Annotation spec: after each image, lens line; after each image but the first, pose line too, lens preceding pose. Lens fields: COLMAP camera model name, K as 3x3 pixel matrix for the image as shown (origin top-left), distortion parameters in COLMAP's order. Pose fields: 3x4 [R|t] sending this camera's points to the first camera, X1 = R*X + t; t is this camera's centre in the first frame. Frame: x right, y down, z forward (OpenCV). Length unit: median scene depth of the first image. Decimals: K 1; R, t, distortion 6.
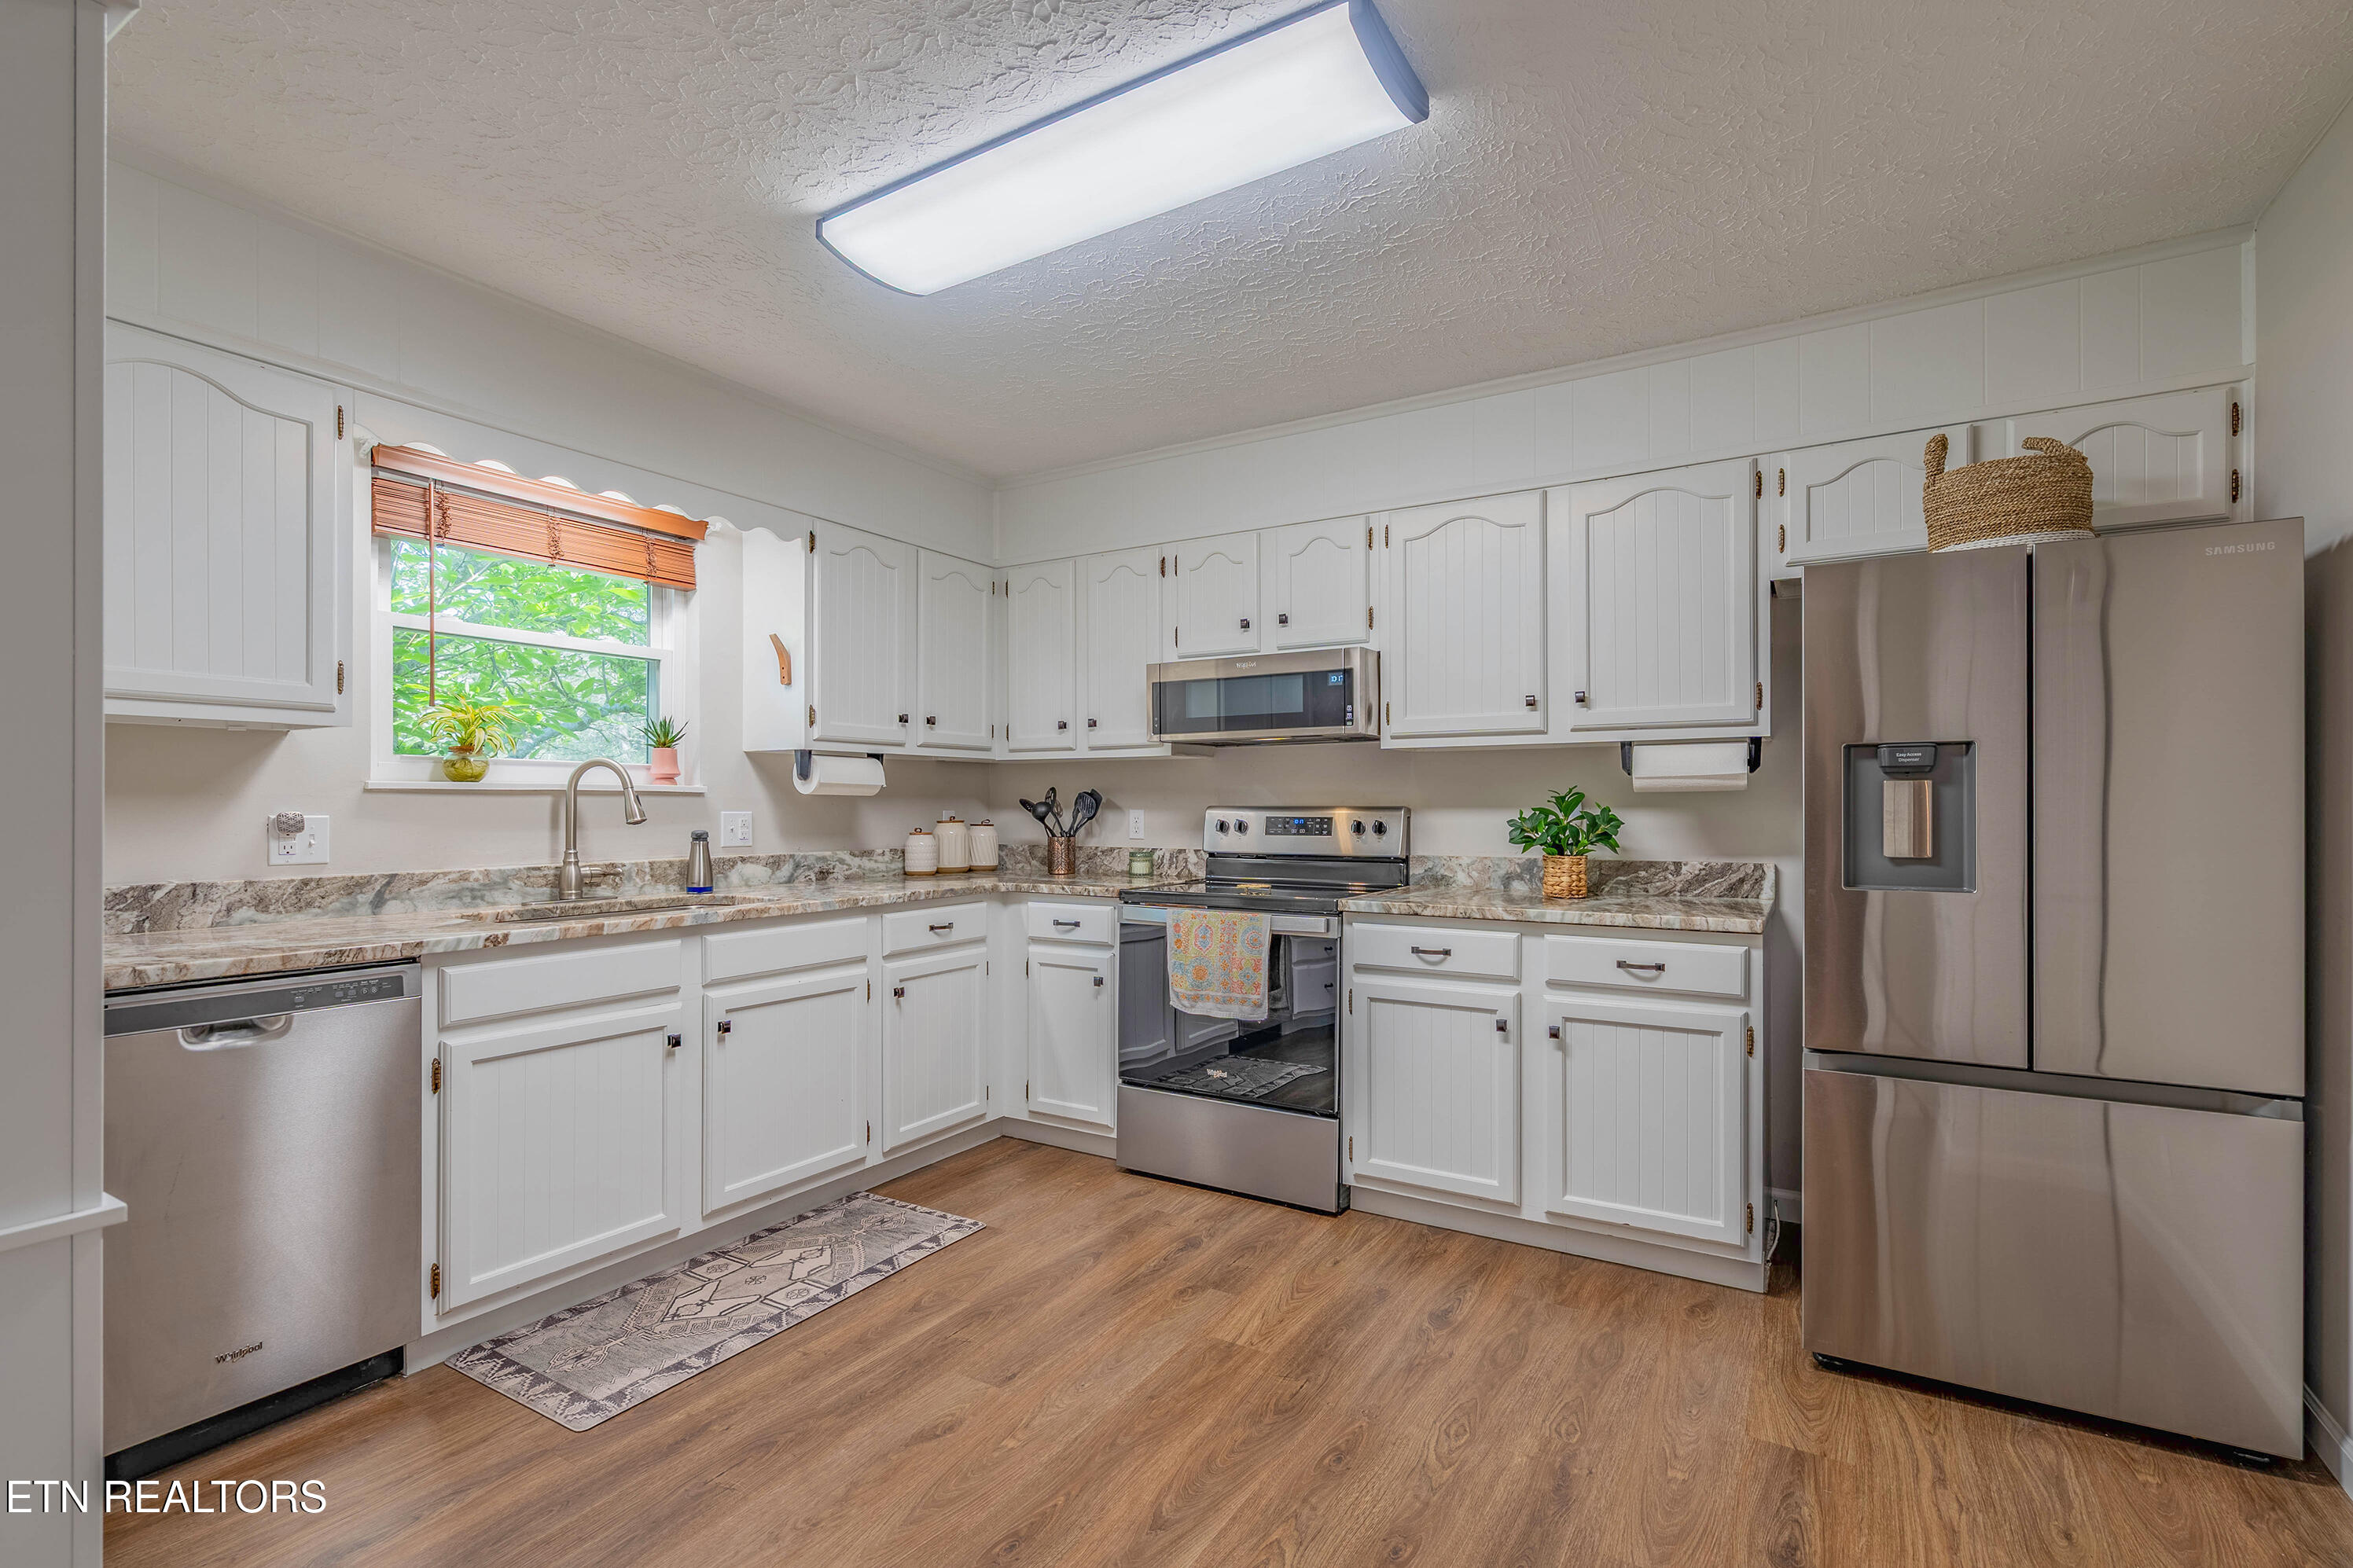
lens RADIAL K [[1068.1, 0, 1191.1], [0, 1068.1, 793.0], [0, 0, 1]] dist [0.002193, 0.000522]
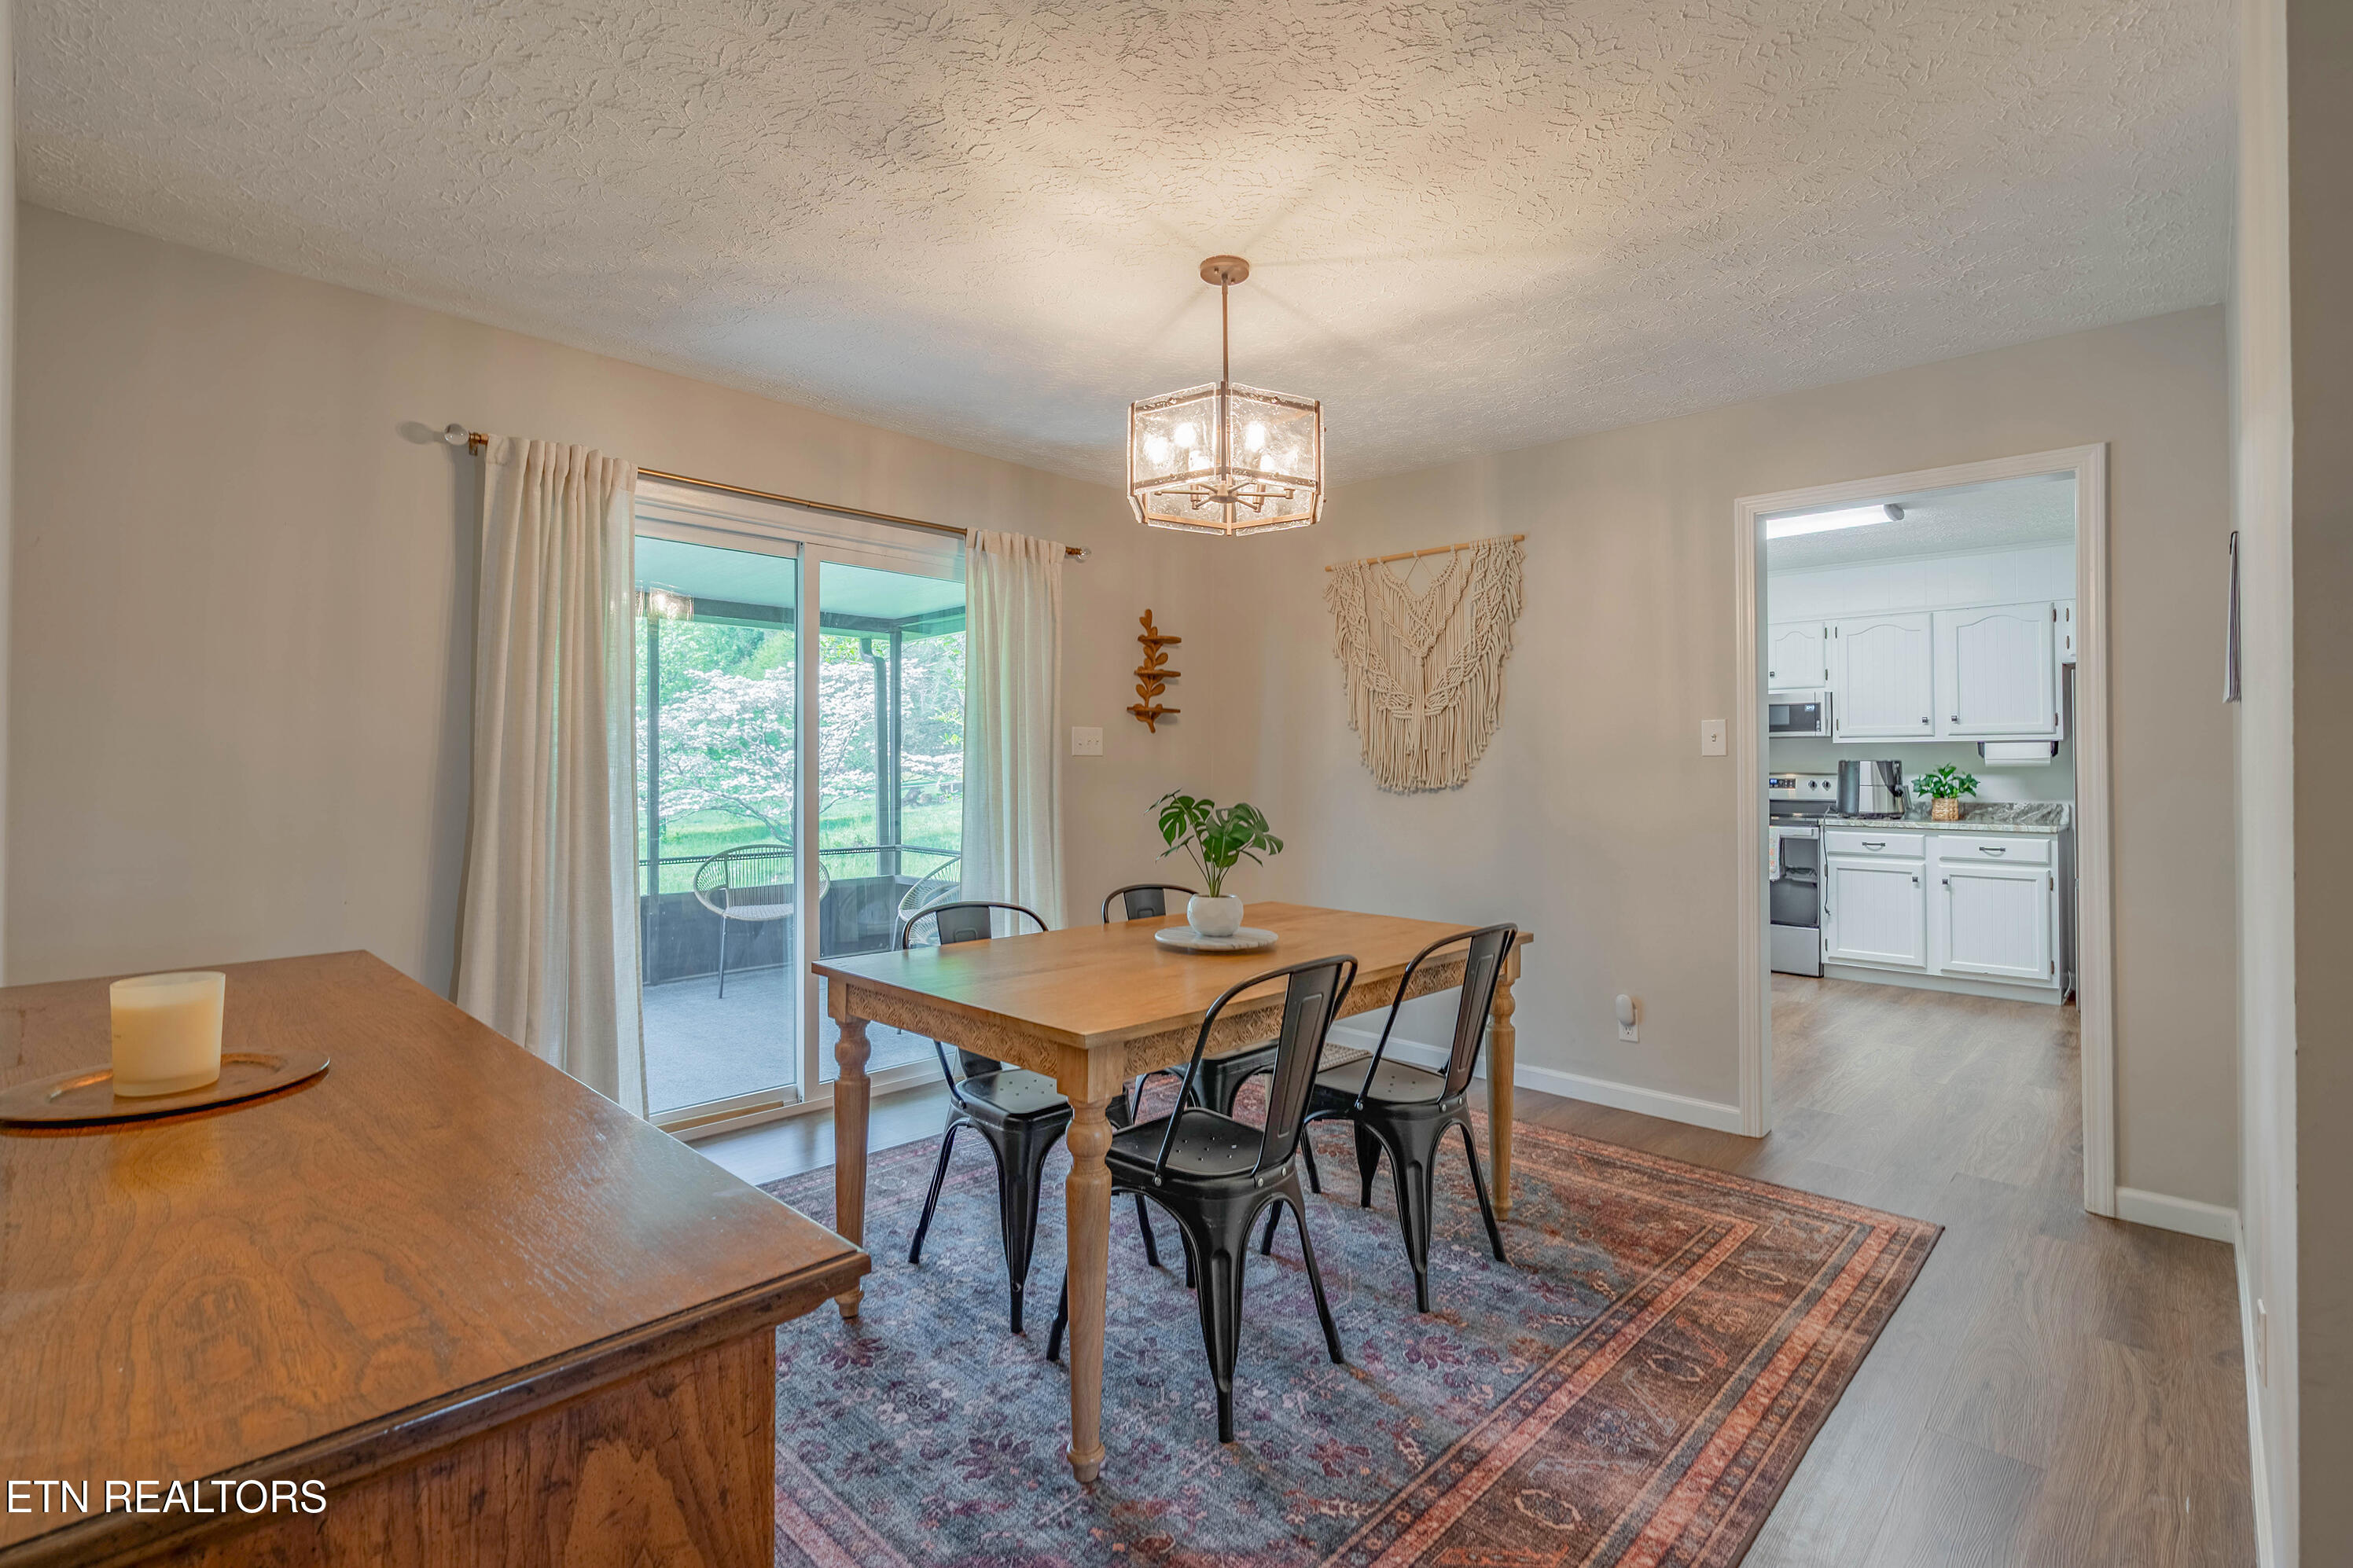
lens RADIAL K [[1081.8, 0, 1179.4], [0, 1081.8, 738.2], [0, 0, 1]] dist [-0.000421, 0.000293]
pose [[0.974834, -0.004395, -0.222889, -0.593989], [0.000921, 0.999876, -0.015689, -0.023242], [0.222931, 0.015089, 0.974717, -1.285392]]
